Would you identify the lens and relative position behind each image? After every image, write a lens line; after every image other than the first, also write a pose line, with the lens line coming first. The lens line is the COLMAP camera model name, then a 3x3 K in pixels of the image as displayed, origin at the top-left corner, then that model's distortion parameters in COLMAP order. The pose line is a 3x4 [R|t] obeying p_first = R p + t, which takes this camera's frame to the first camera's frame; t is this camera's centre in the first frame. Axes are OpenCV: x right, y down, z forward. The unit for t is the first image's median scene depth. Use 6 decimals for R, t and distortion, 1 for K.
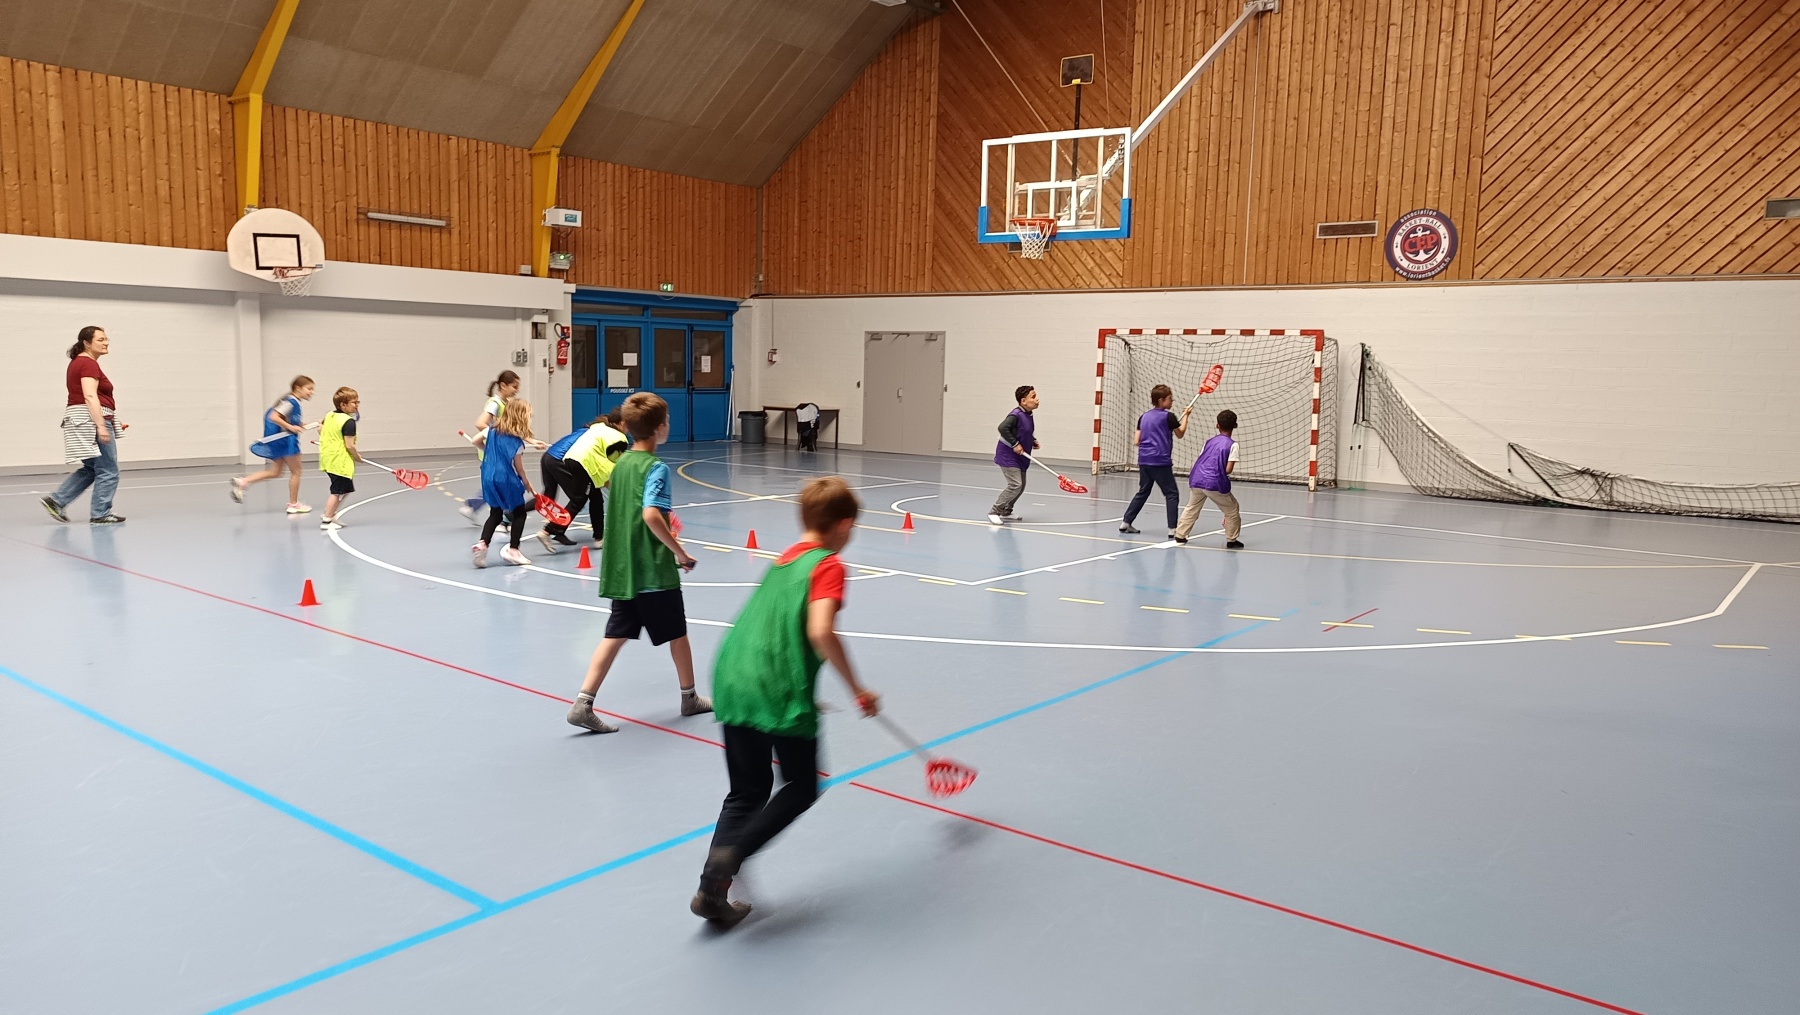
lens RADIAL K [[1261.9, 0, 893.2], [0, 1261.9, 516.1], [0, 0, 1]] dist [0.008683, 0.010132]
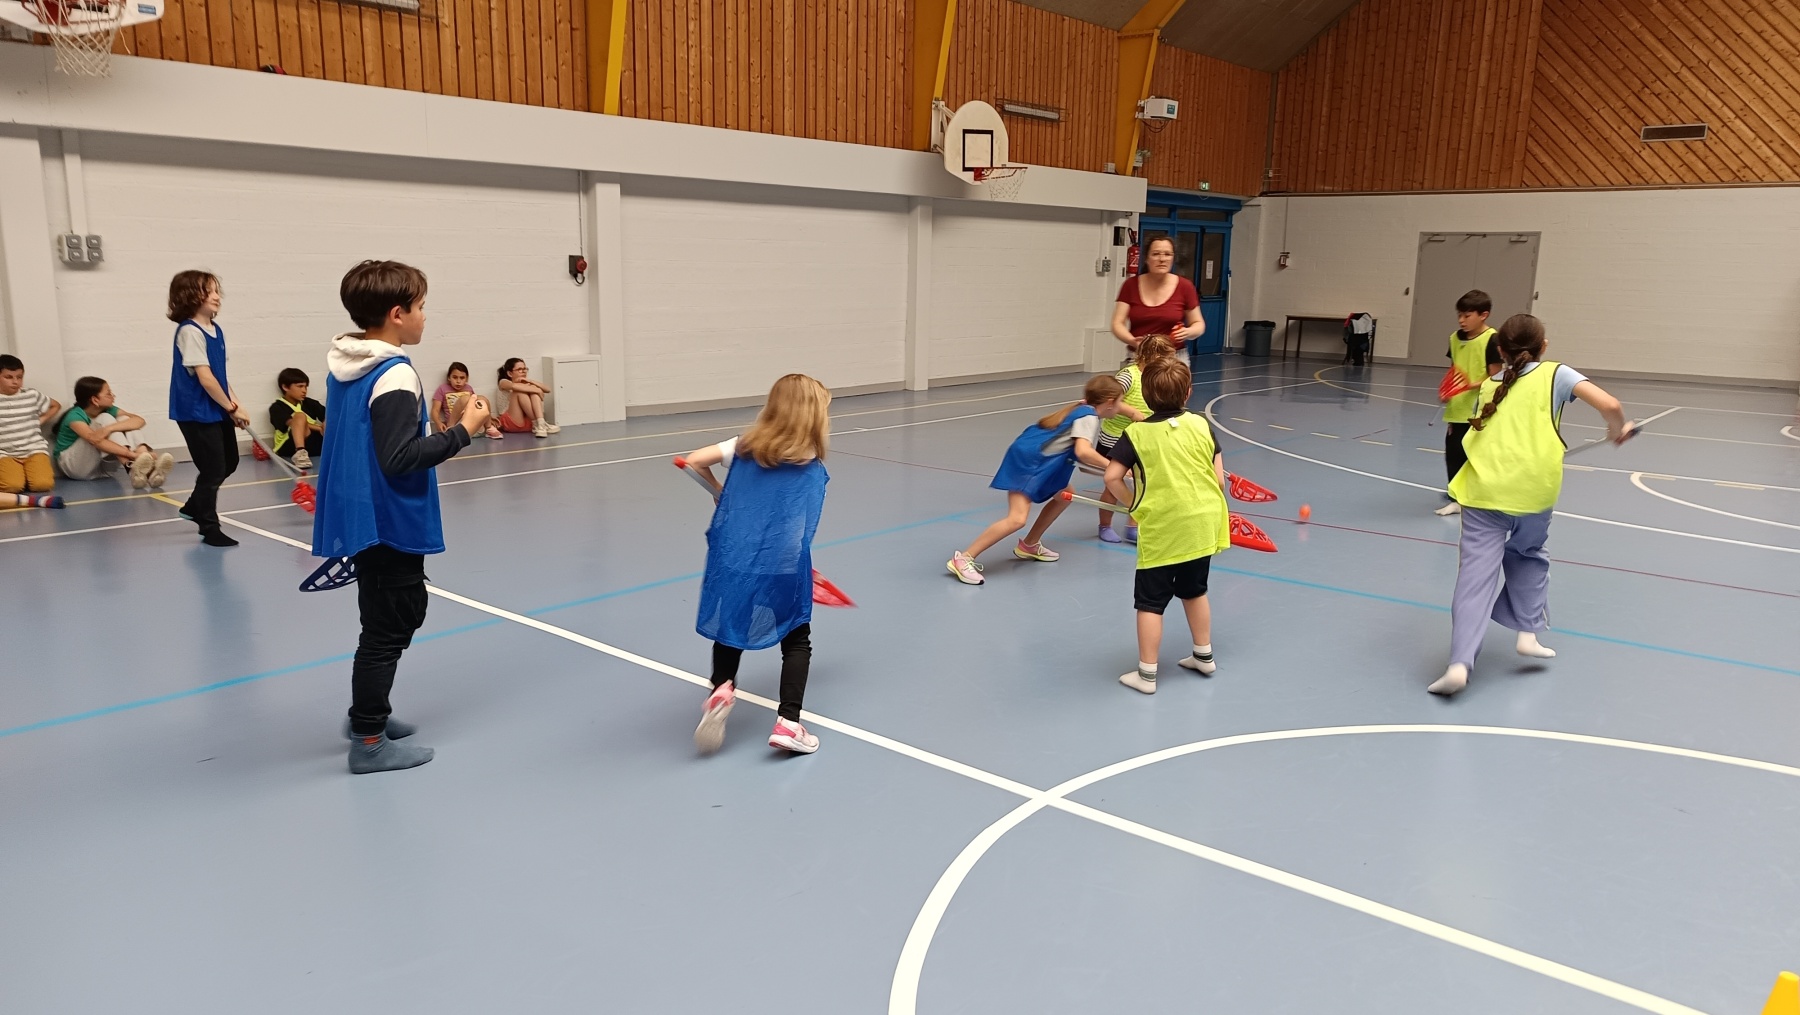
lens RADIAL K [[1261.9, 0, 899.7], [0, 1261.9, 507.5], [0, 0, 1]] dist [0.008683, 0.010132]
pose [[0.999507, 0.000046, -0.031404, -0.412057], [0.002254, 0.997314, 0.073210, -0.018975], [0.031323, -0.073245, 0.996822, 0.075223]]
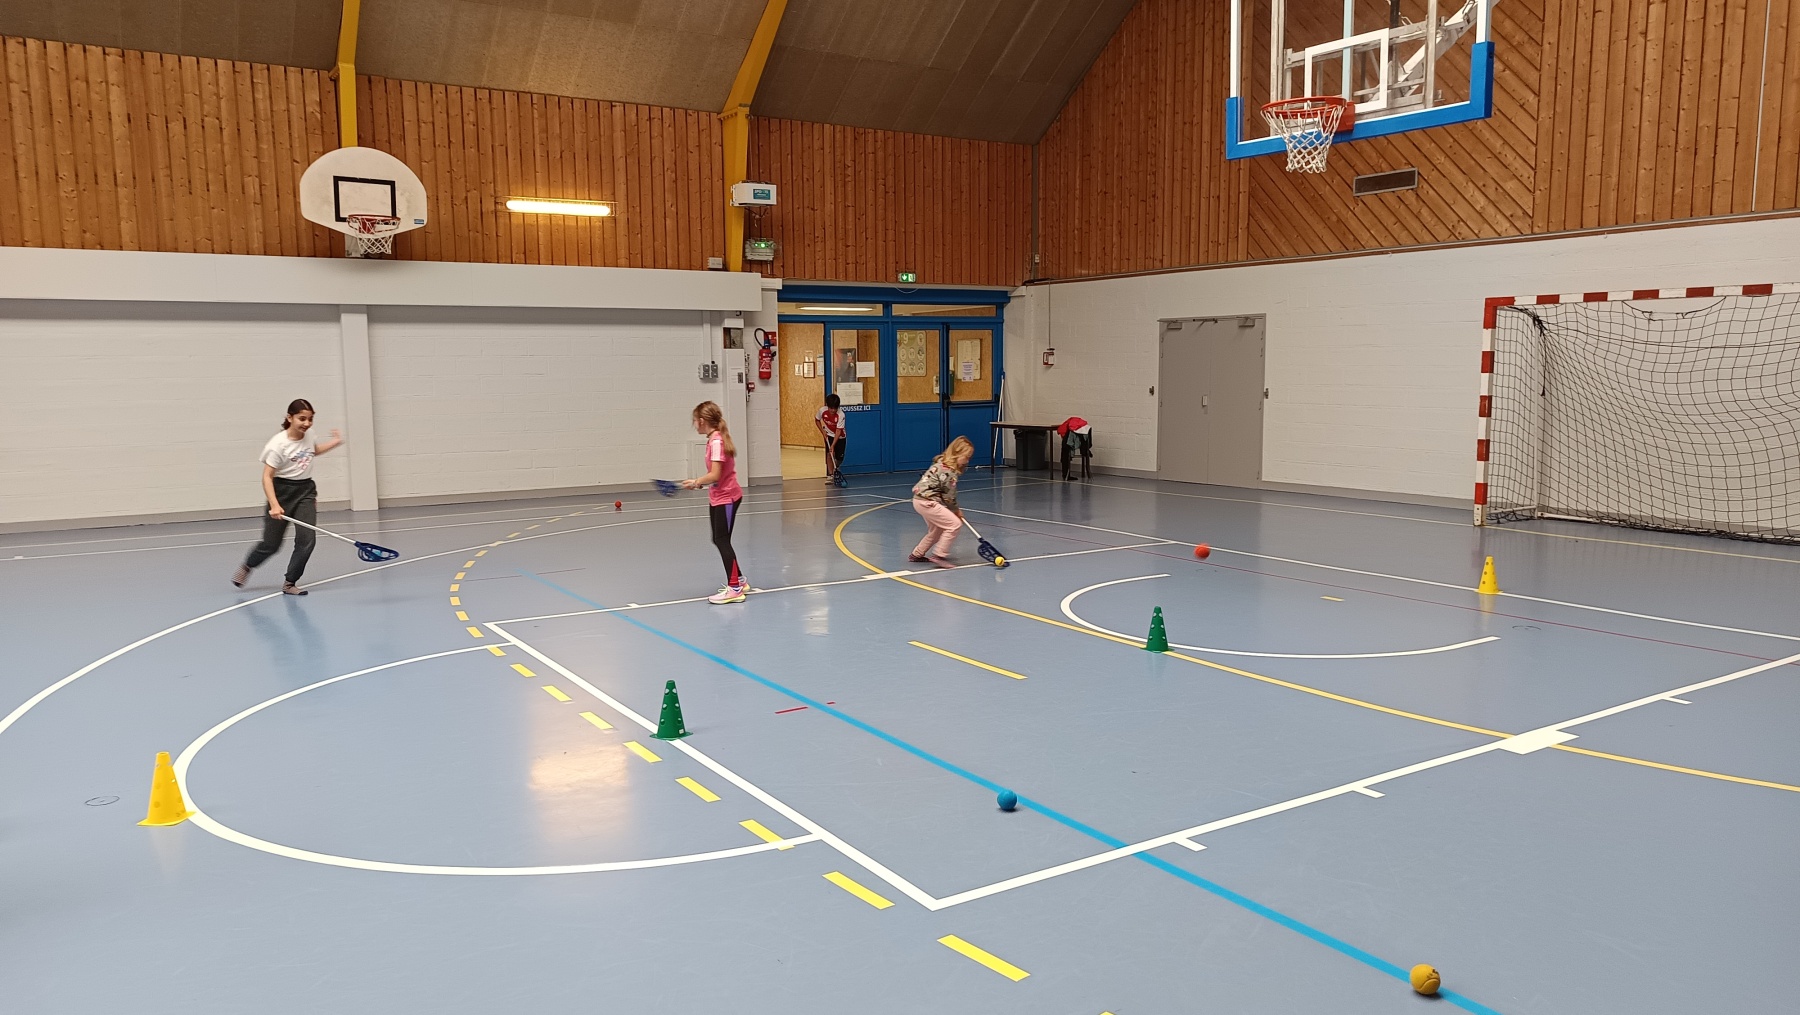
lens RADIAL K [[1261.9, 0, 895.9], [0, 1261.9, 515.7], [0, 0, 1]] dist [0.008683, 0.010132]
pose [[0.945421, 0.005523, -0.325806, 0.082592], [-0.006232, 0.999980, -0.001133, -0.032766], [0.325793, 0.003102, 0.945436, 0.272580]]
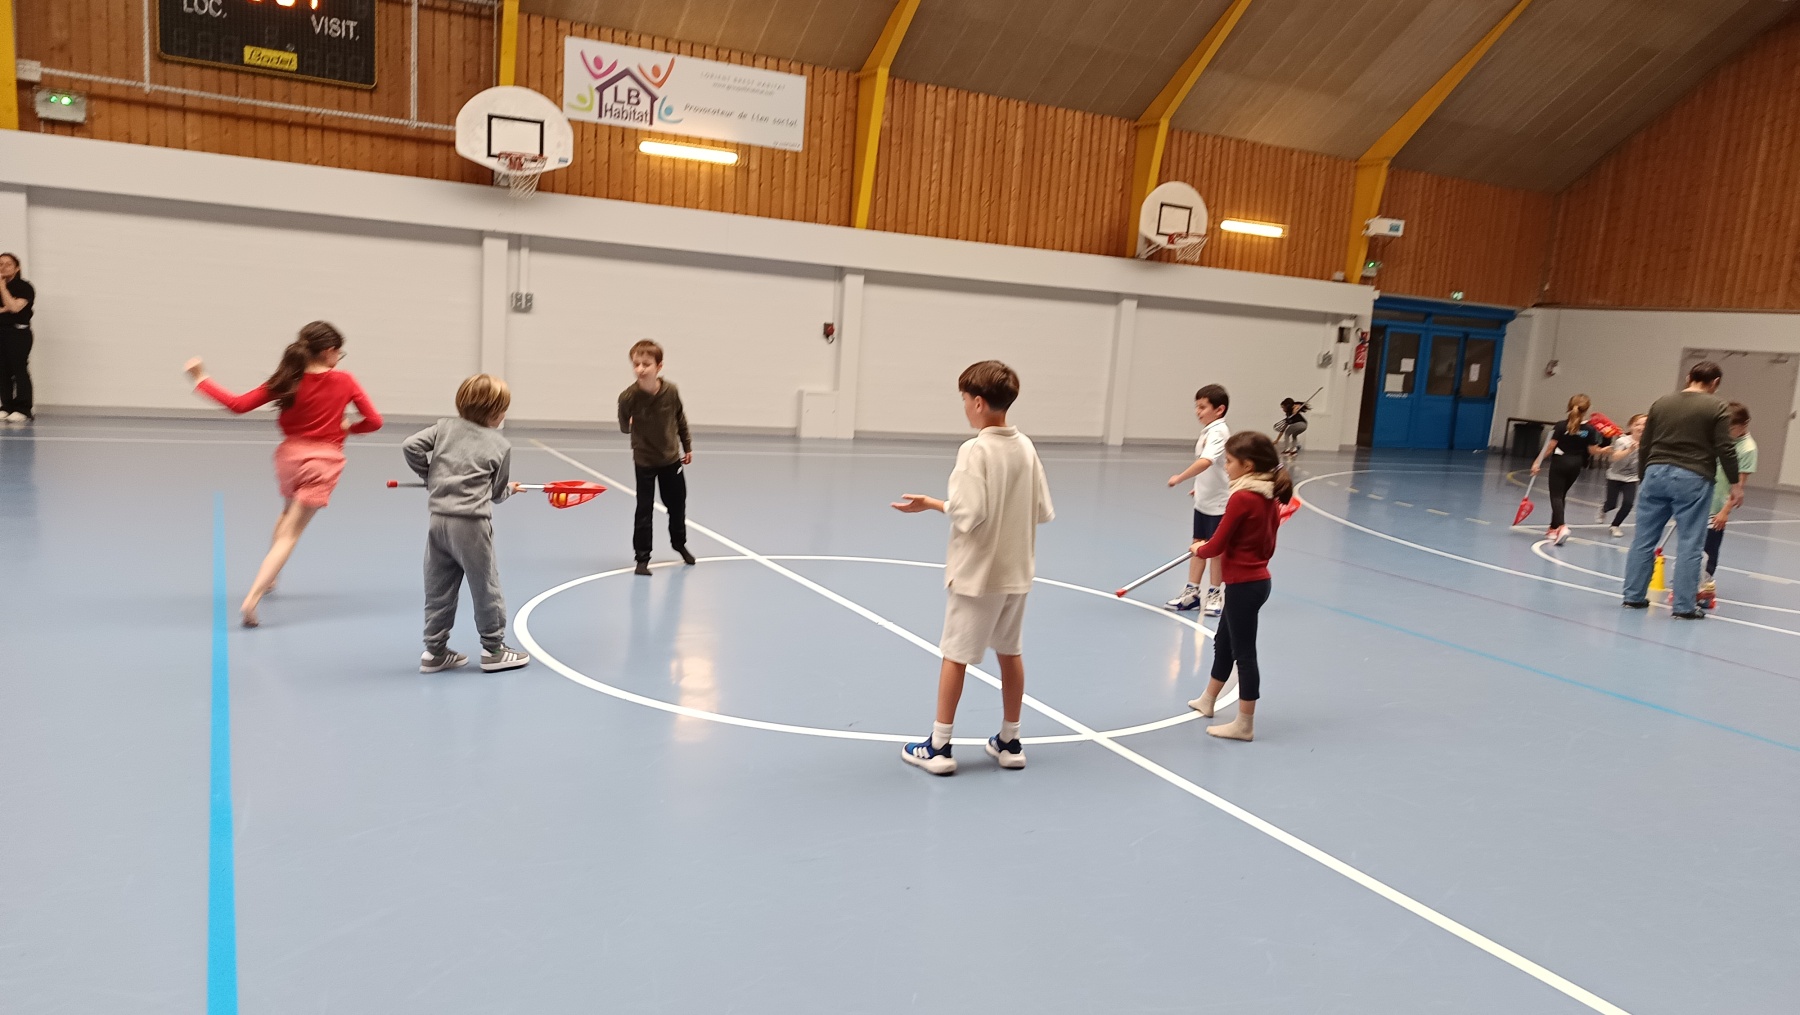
lens RADIAL K [[1261.9, 0, 903.1], [0, 1261.9, 503.5], [0, 0, 1]] dist [0.008683, 0.010132]
pose [[0.917167, 0.097559, -0.386377, -0.198938], [-0.097935, 0.995016, 0.018764, 0.006992], [0.386282, 0.020630, 0.922150, -0.095810]]
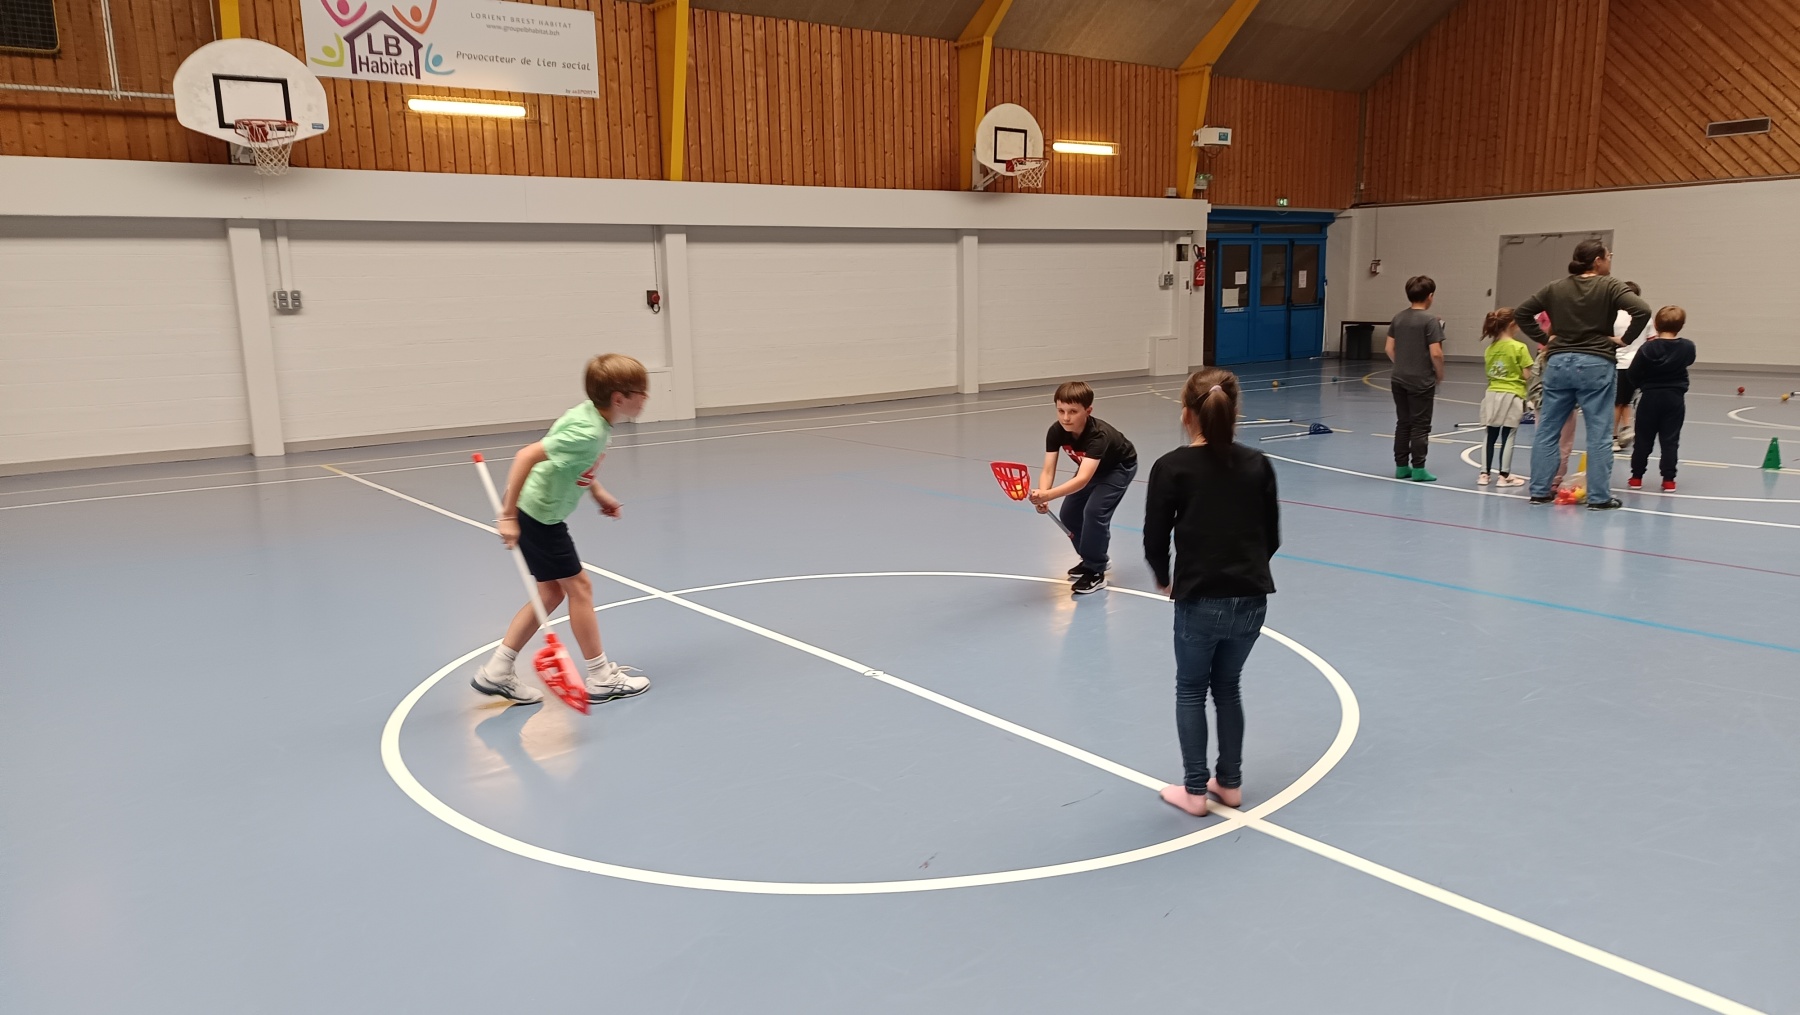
lens RADIAL K [[1261.9, 0, 900.3], [0, 1261.9, 507.1], [0, 0, 1]] dist [0.008683, 0.010132]
pose [[0.970981, -0.002123, -0.239147, -0.259702], [0.015388, 0.998443, 0.053615, -0.002152], [0.238661, -0.055739, 0.969502, -0.039432]]
